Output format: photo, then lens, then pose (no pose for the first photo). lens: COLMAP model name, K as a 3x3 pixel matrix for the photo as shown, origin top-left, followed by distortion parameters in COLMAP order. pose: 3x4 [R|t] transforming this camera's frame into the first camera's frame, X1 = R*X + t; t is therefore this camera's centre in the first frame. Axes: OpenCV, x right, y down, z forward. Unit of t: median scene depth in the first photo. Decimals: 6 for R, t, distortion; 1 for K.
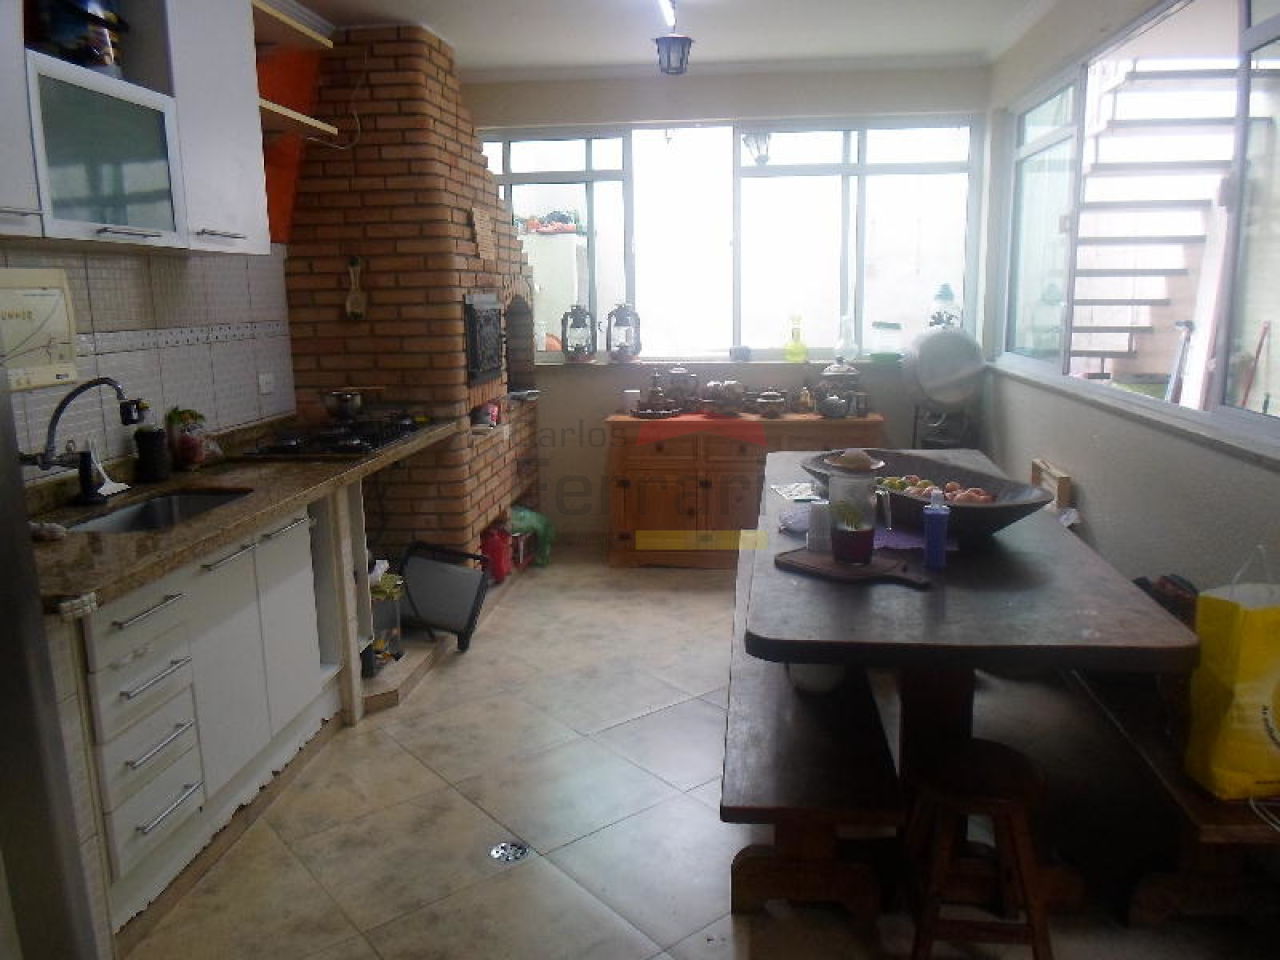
lens RADIAL K [[984.9, 0, 640.8], [0, 984.9, 479.6], [0, 0, 1]] dist [-0.042217, 0.010153]
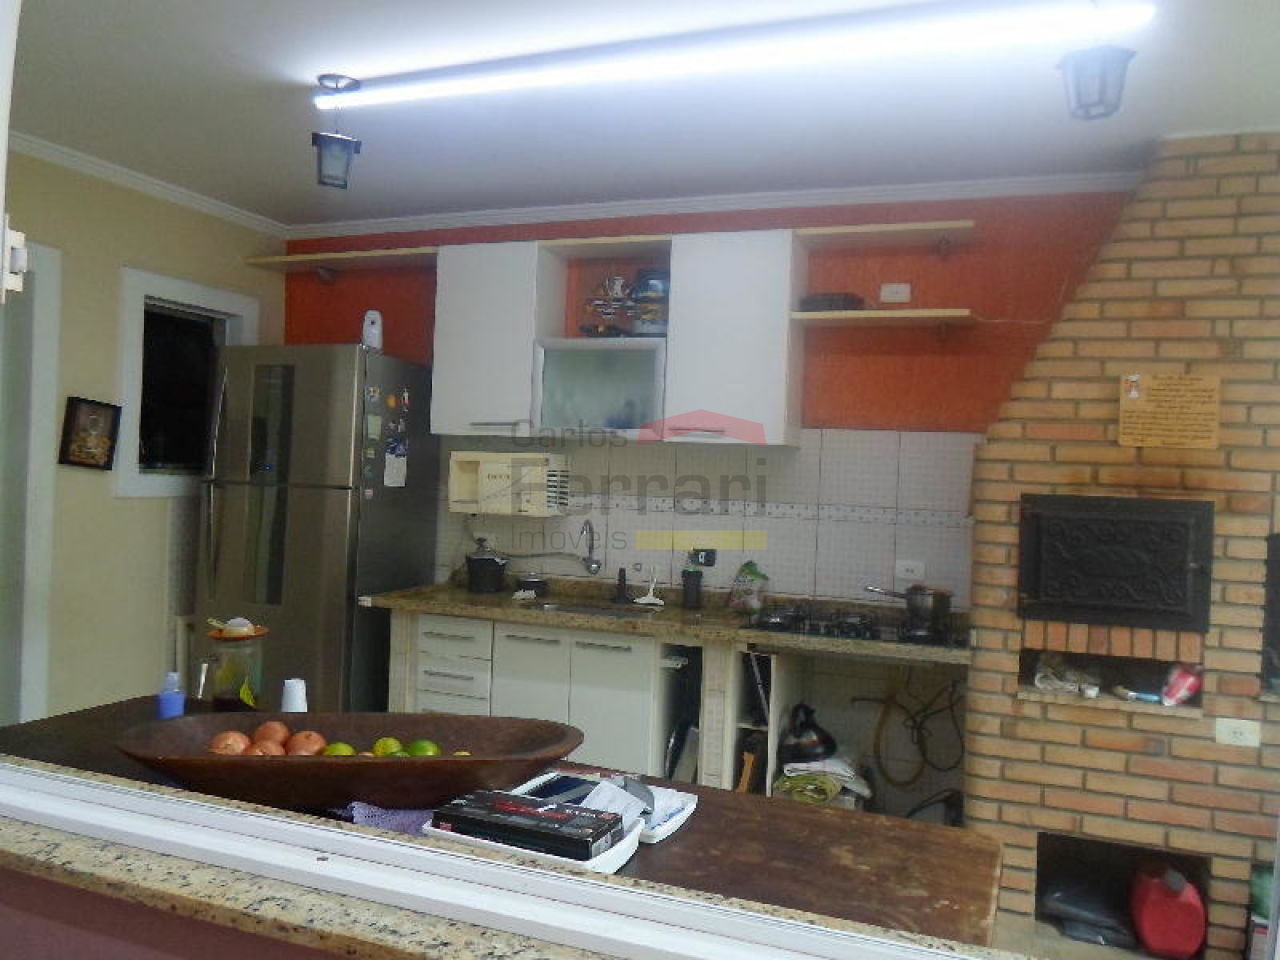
lens RADIAL K [[984.9, 0, 645.2], [0, 984.9, 484.6], [0, 0, 1]] dist [-0.042217, 0.010153]
pose [[-0.262706, 0.018764, -0.964693, 0.756748], [-0.214108, 0.973751, 0.077247, -0.233984], [0.940820, 0.226842, -0.251793, 1.123431]]
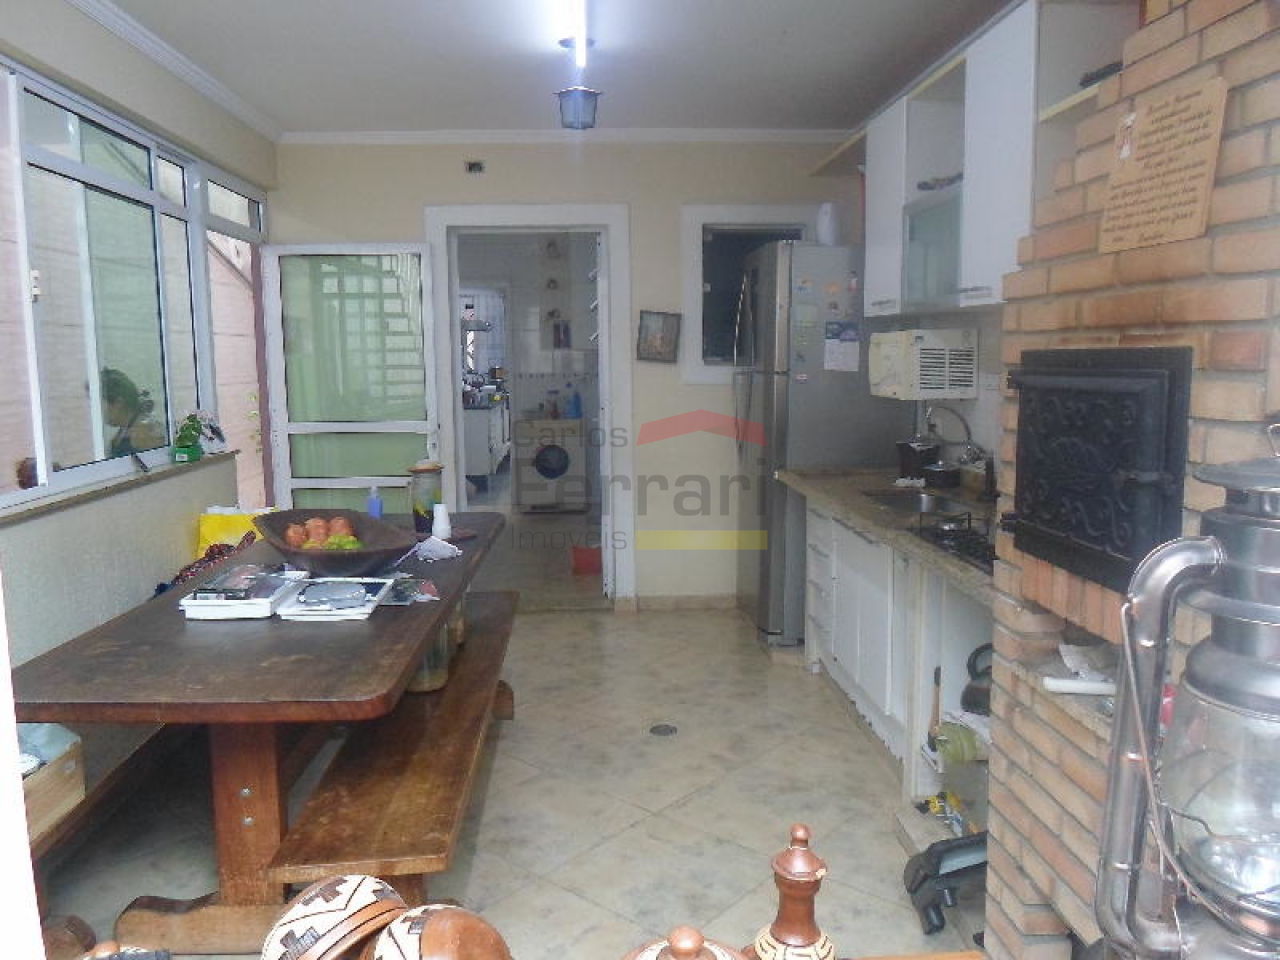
lens RADIAL K [[984.9, 0, 641.8], [0, 984.9, 483.3], [0, 0, 1]] dist [-0.042217, 0.010153]
pose [[-0.983714, 0.049137, -0.172894, 0.101944], [-0.007620, 0.949642, 0.313246, -0.333598], [0.179579, 0.309462, -0.933801, 1.743280]]
